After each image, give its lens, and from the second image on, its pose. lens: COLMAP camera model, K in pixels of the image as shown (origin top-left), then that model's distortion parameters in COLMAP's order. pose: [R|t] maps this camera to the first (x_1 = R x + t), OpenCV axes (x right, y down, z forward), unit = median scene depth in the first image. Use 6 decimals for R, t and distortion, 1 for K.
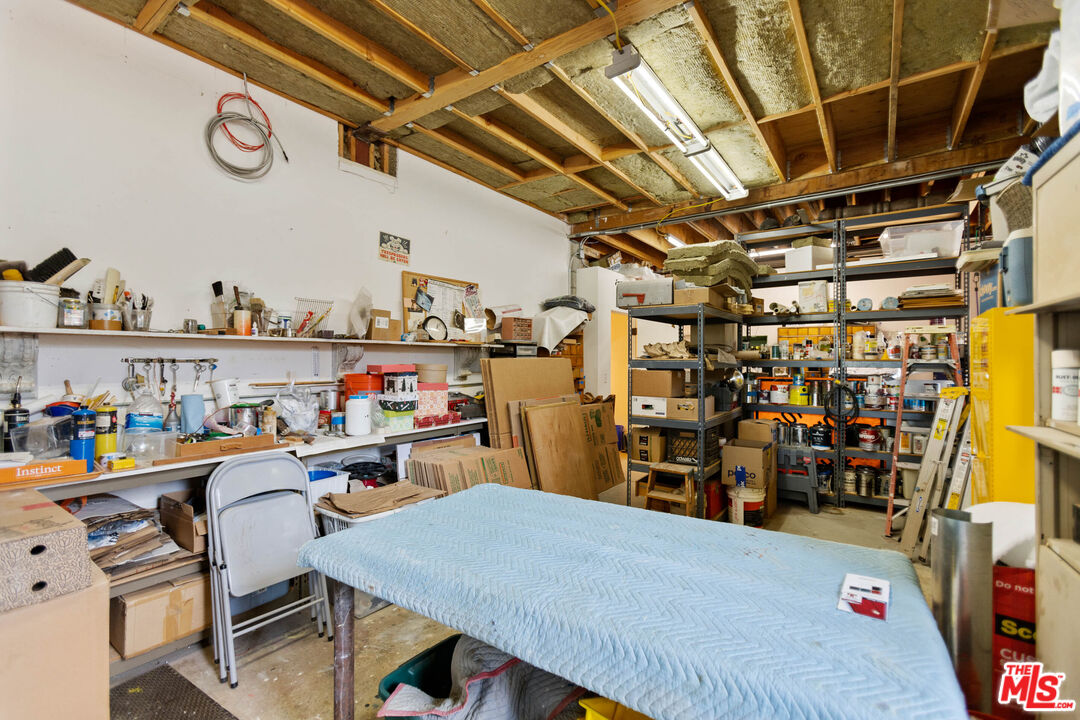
lens RADIAL K [[478.4, 0, 540.2], [0, 478.4, 360.1], [0, 0, 1]] dist [0.001838, -0.000001]
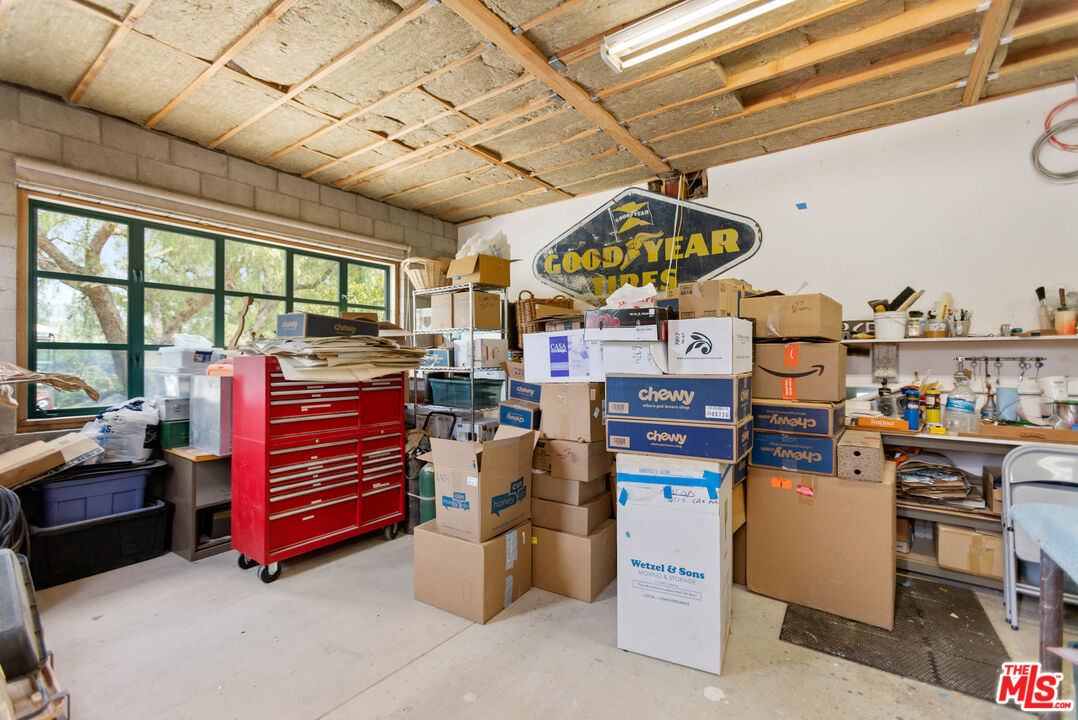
lens RADIAL K [[477.5, 0, 538.8], [0, 477.5, 359.1], [0, 0, 1]] dist [0.001838, -0.000001]
pose [[-0.012019, -0.002087, -0.999926, 0.533054], [0.000004, 0.999998, -0.002087, 0.004204], [0.999928, -0.000029, -0.012019, -0.166644]]
